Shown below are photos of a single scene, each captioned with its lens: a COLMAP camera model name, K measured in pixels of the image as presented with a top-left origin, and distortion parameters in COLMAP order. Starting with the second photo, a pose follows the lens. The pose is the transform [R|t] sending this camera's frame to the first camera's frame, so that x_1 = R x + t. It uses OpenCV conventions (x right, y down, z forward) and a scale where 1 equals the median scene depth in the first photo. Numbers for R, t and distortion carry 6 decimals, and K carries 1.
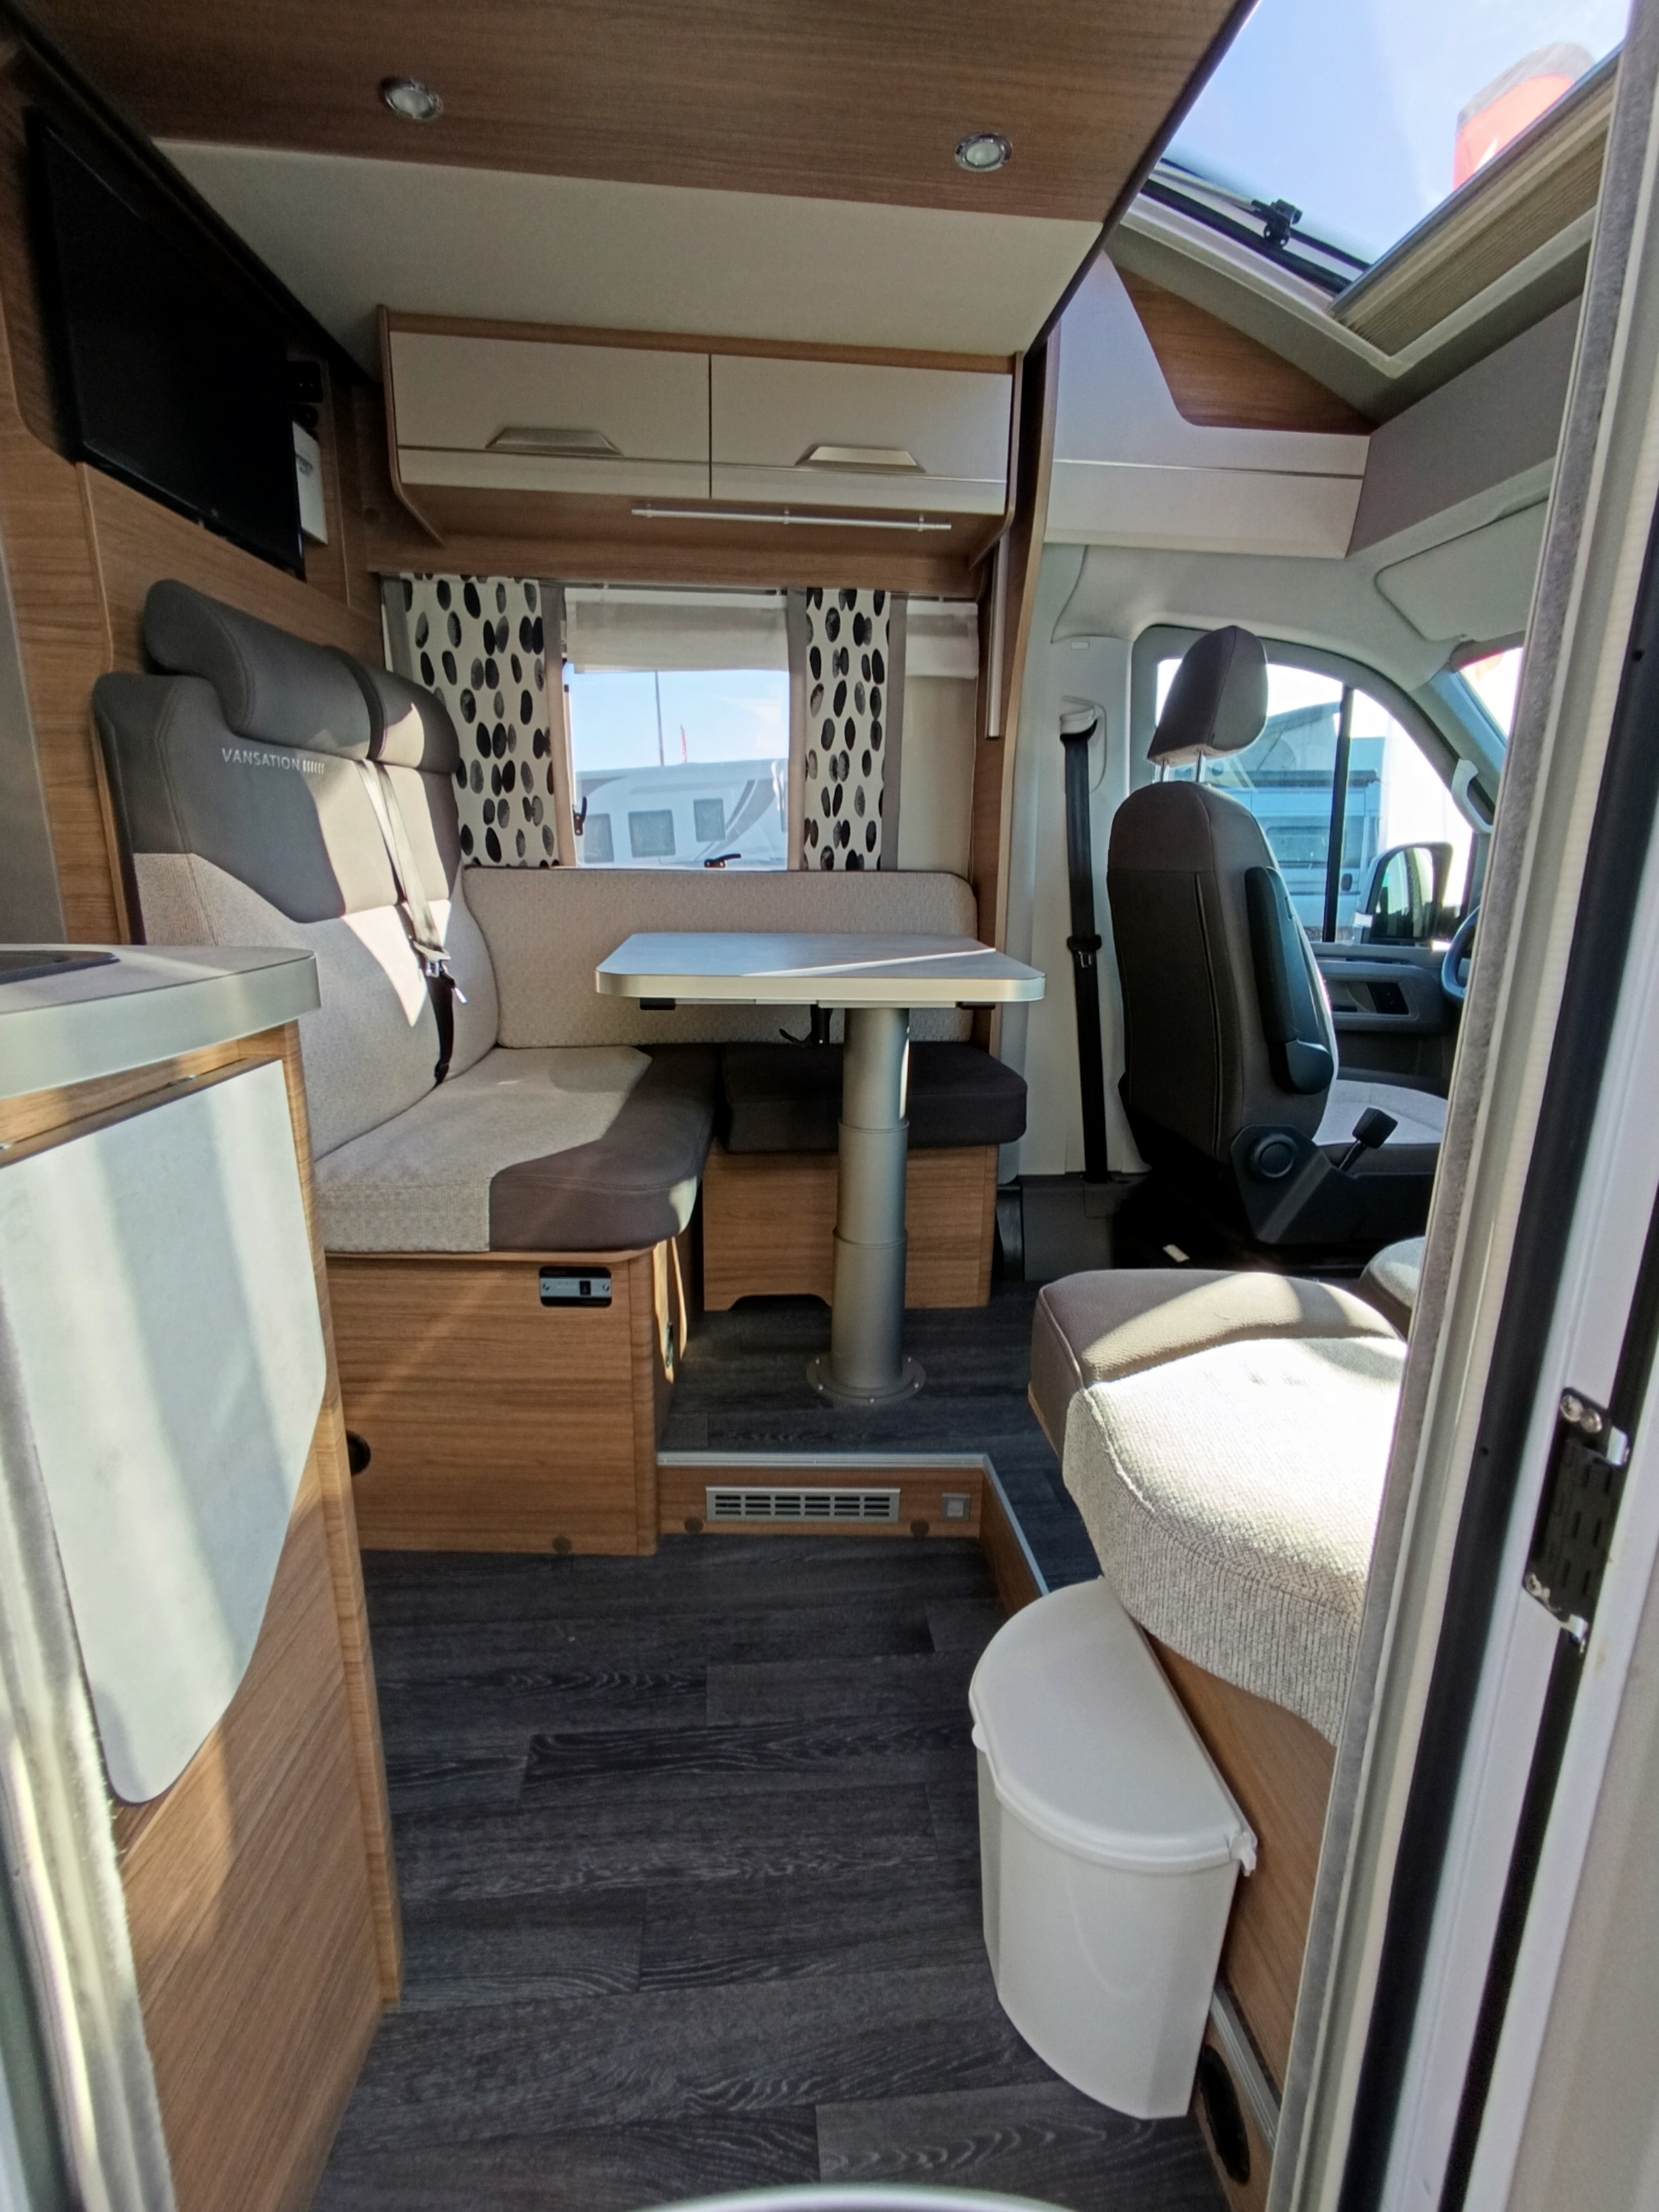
lens RADIAL K [[1026.2, 0, 840.4], [0, 1026.2, 1103.1], [0, 0, 1]] dist [-0.021125, 0.016780]
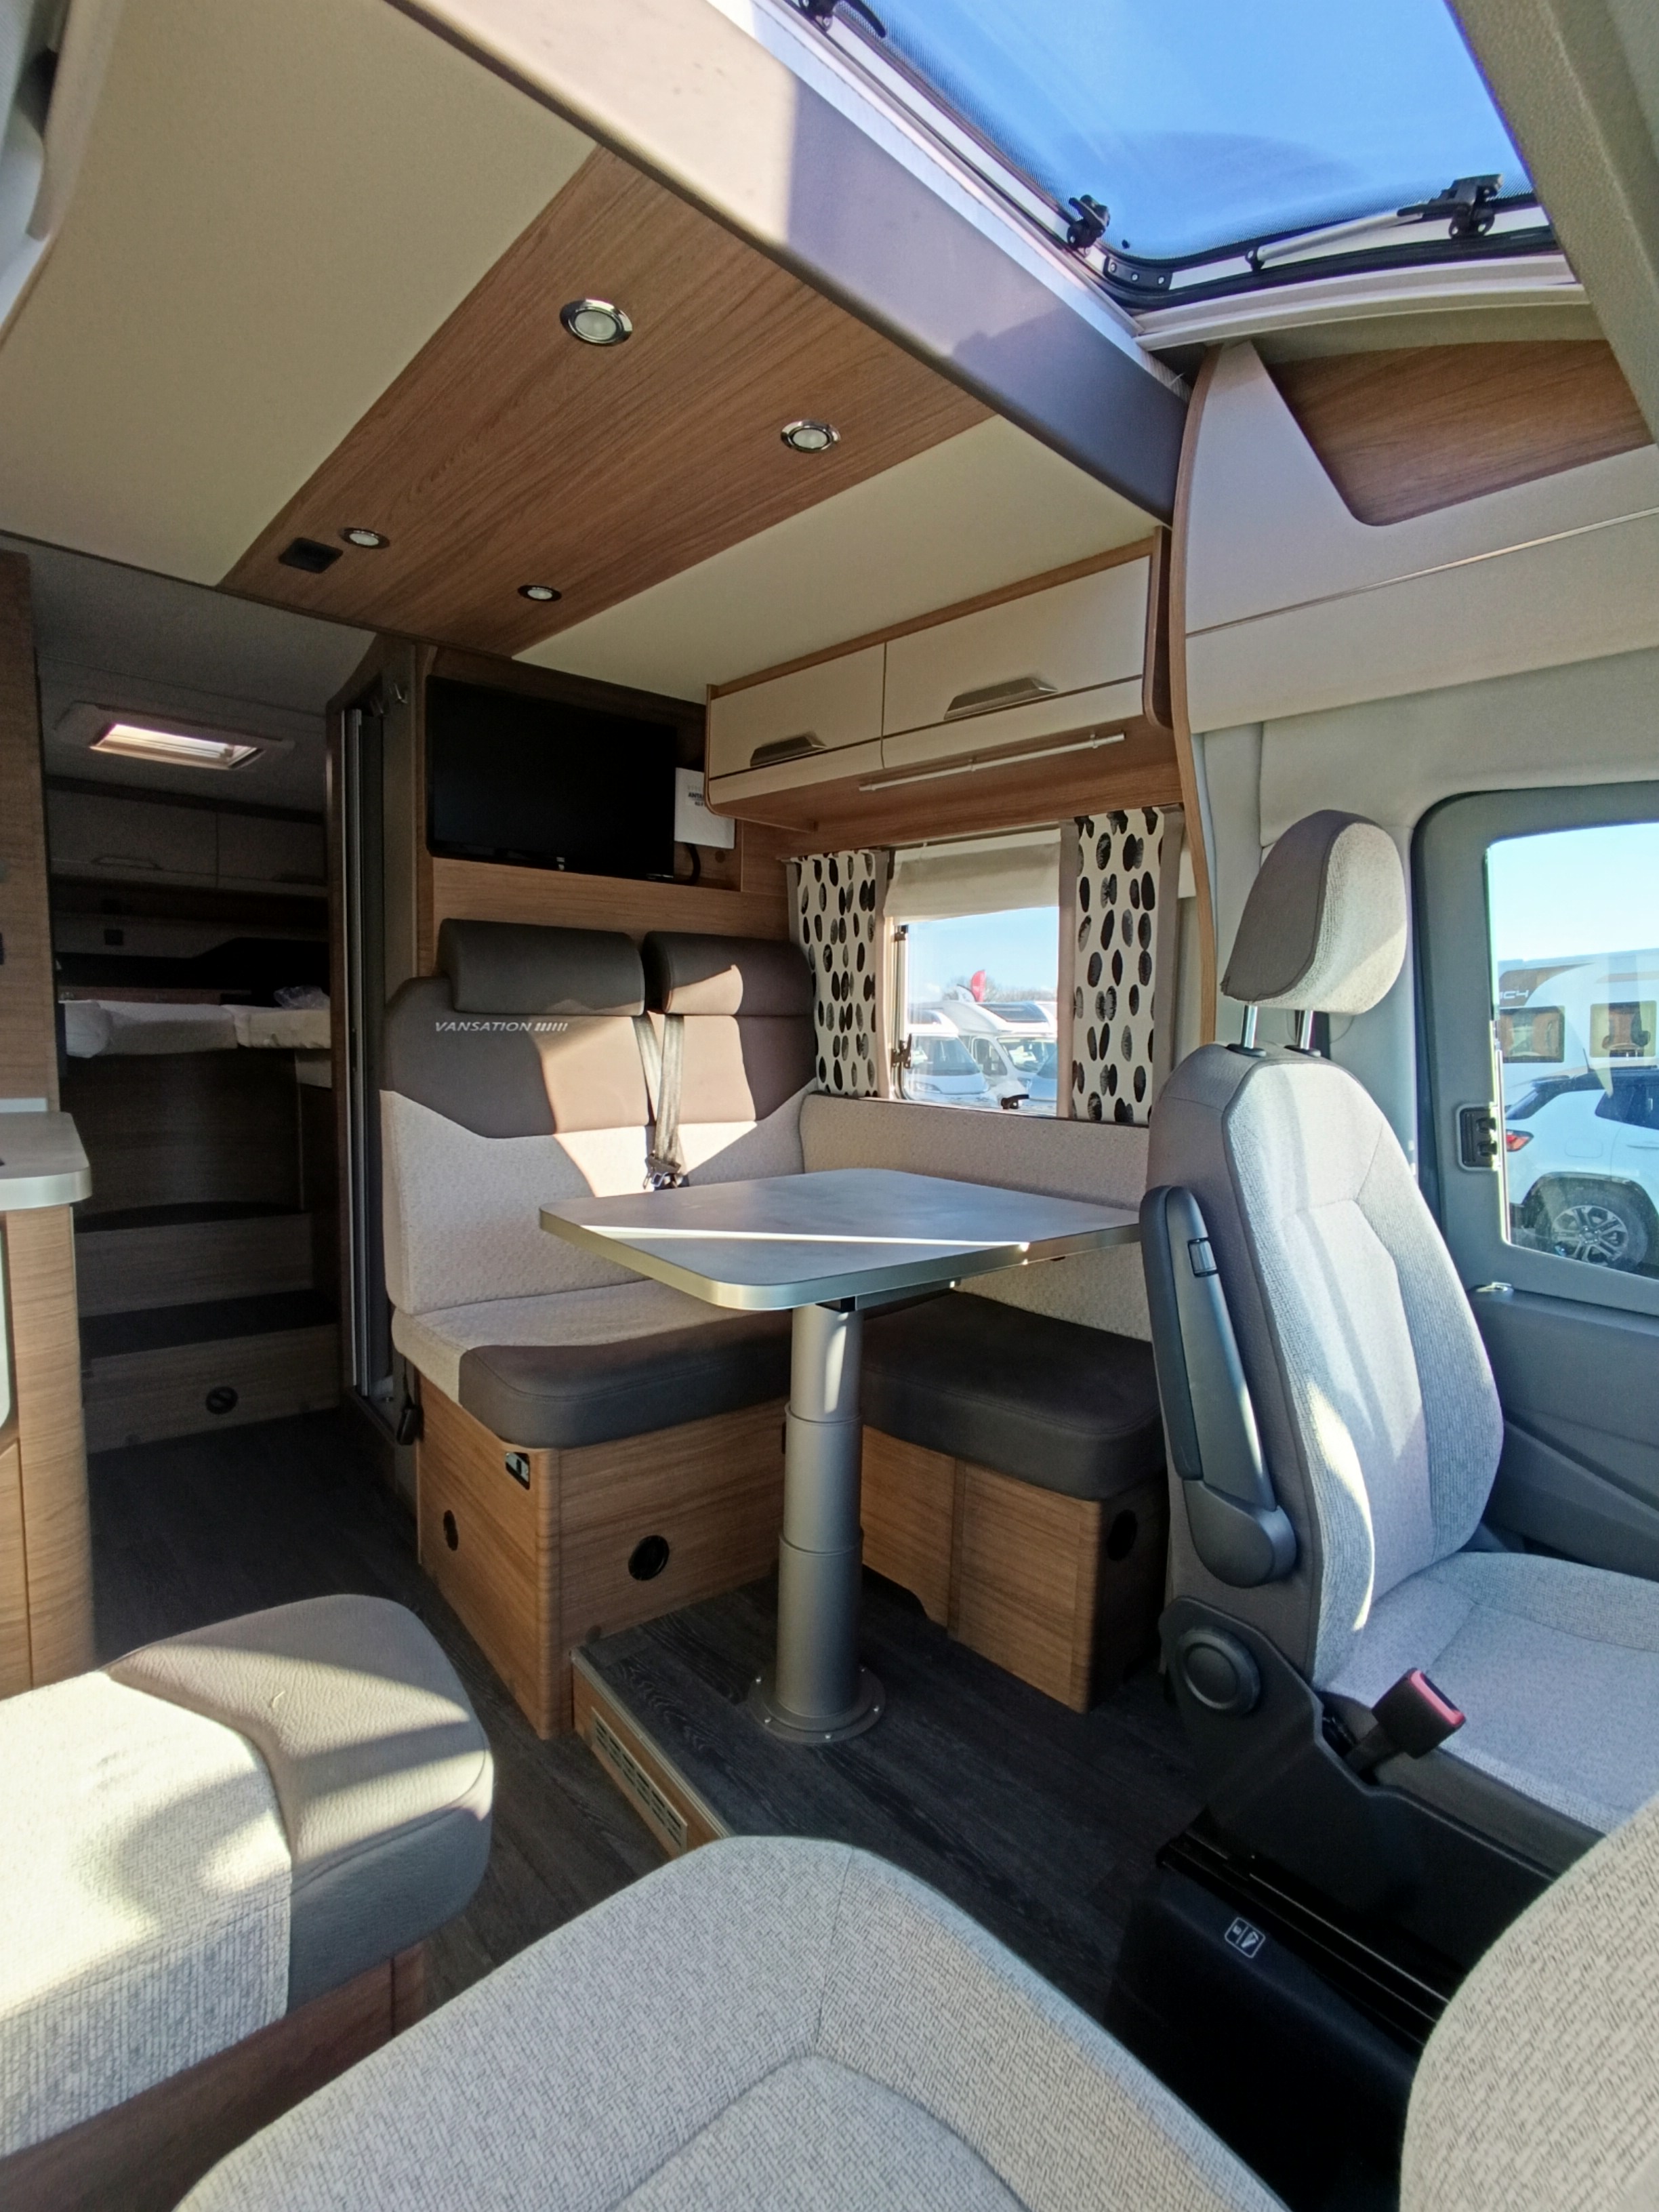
lens RADIAL K [[1026.2, 0, 821.4], [0, 1026.2, 1119.8], [0, 0, 1]] dist [-0.021125, 0.016780]
pose [[0.617234, 0.076673, -0.783035, 0.551491], [-0.202591, 0.977169, -0.064012, -0.131474], [0.760250, 0.198147, 0.618675, 0.304589]]
